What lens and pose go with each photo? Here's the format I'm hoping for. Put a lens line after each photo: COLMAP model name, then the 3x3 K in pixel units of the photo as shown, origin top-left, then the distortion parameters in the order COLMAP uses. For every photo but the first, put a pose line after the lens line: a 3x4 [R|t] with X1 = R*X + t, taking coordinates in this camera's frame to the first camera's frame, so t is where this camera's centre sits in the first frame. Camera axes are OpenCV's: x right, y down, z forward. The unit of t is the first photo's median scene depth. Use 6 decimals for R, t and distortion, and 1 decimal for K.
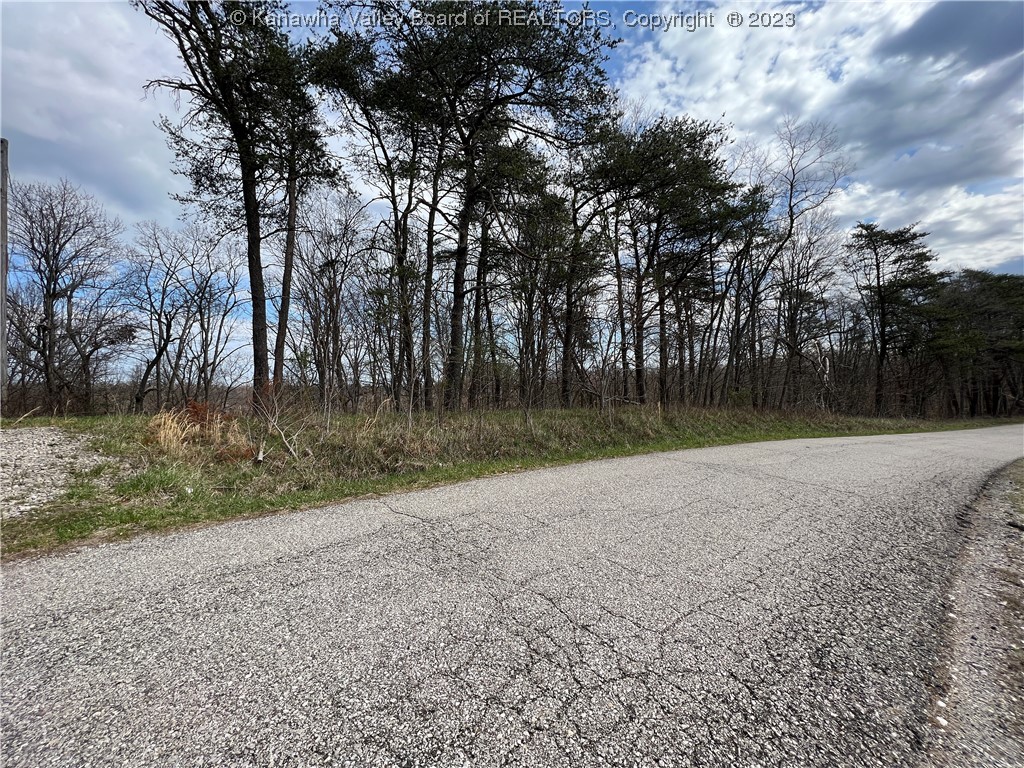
lens RADIAL K [[410.4, 0, 509.7], [0, 410.4, 382.7], [0, 0, 1]] dist [-0.001650, 0.000043]
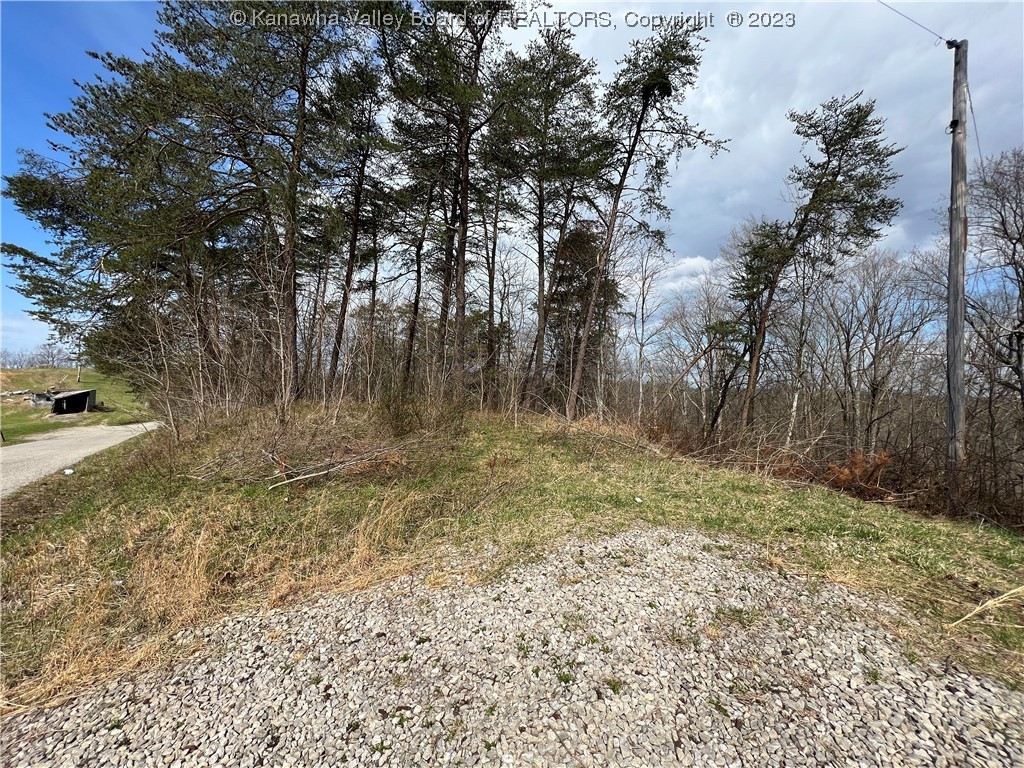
lens RADIAL K [[410.4, 0, 514.0], [0, 410.4, 388.3], [0, 0, 1]] dist [-0.001650, 0.000043]
pose [[-0.164225, -0.009253, -0.986380, -0.268605], [-0.018705, 0.999805, -0.006264, -0.010361], [0.986246, 0.017422, -0.164366, 0.233616]]
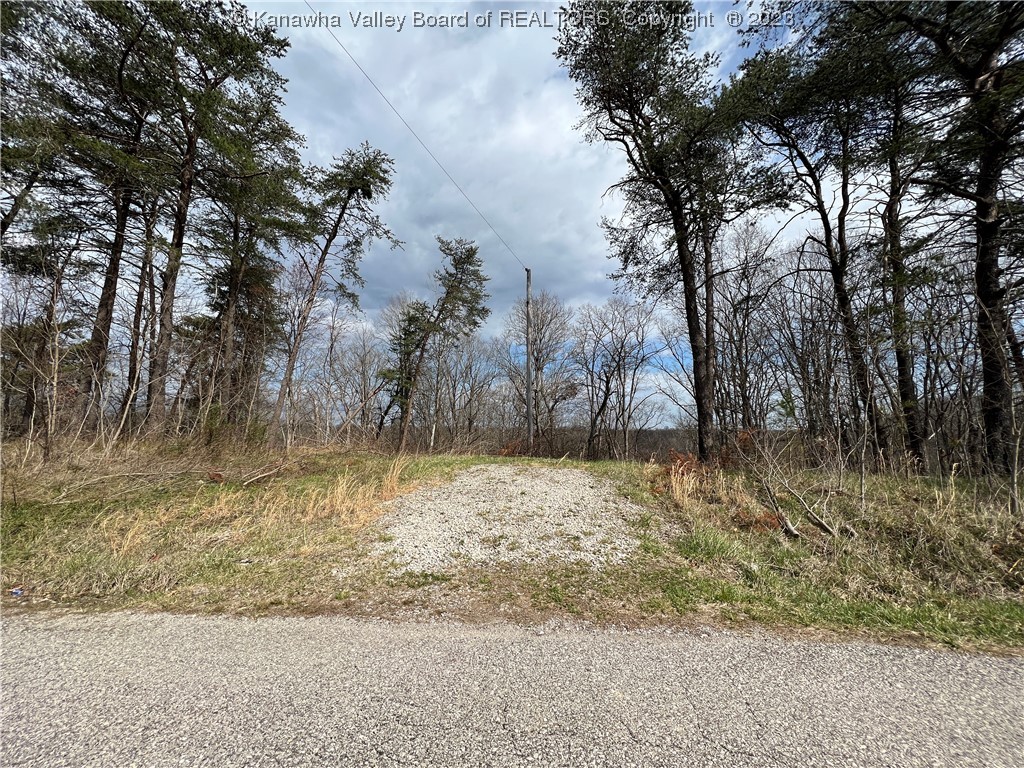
lens RADIAL K [[410.4, 0, 506.5], [0, 410.4, 381.3], [0, 0, 1]] dist [-0.001650, 0.000043]
pose [[0.632721, -0.087420, -0.769429, -0.089348], [0.001340, 0.993730, -0.111803, -0.005392], [0.774378, 0.069709, 0.628871, 0.009091]]
